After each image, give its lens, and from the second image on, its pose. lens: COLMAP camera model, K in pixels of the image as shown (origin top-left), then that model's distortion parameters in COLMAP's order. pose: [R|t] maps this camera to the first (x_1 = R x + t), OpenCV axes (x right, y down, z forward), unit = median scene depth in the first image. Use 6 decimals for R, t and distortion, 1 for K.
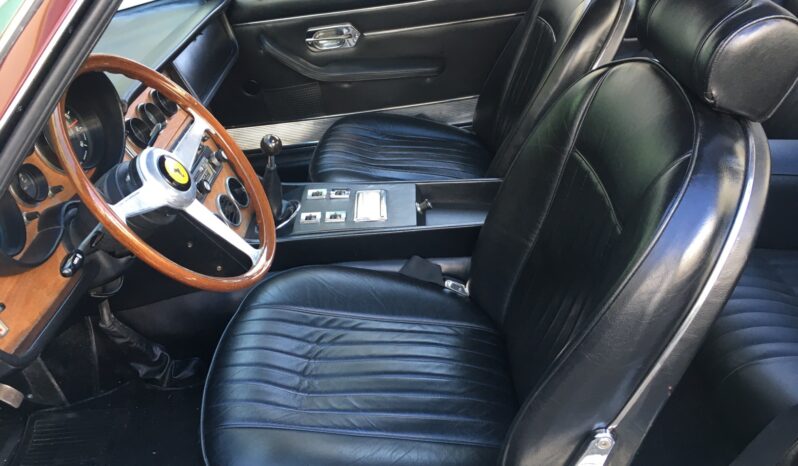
lens RADIAL K [[685.2, 0, 395.7], [0, 685.2, 233.9], [0, 0, 1]] dist [0.074821, -0.086391]
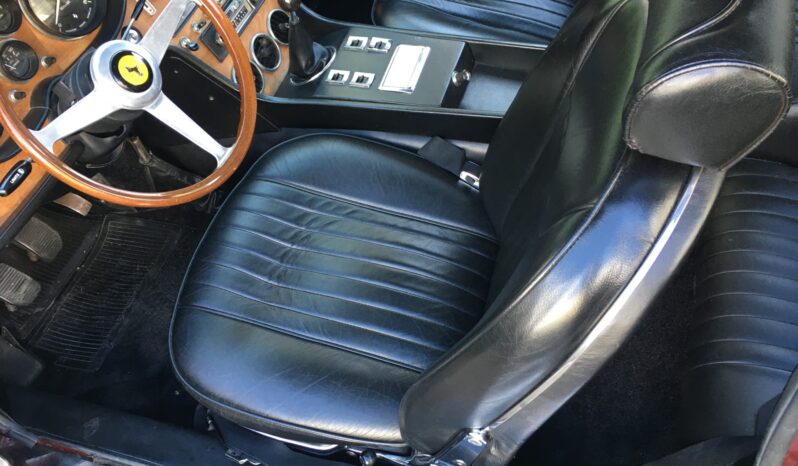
lens RADIAL K [[685.2, 0, 395.7], [0, 685.2, 233.9], [0, 0, 1]] dist [0.074821, -0.086391]
pose [[0.949363, 0.190163, -0.250096, 0.235226], [-0.075716, 0.911042, 0.405302, -0.223330], [0.304921, -0.365842, 0.879308, 0.125102]]
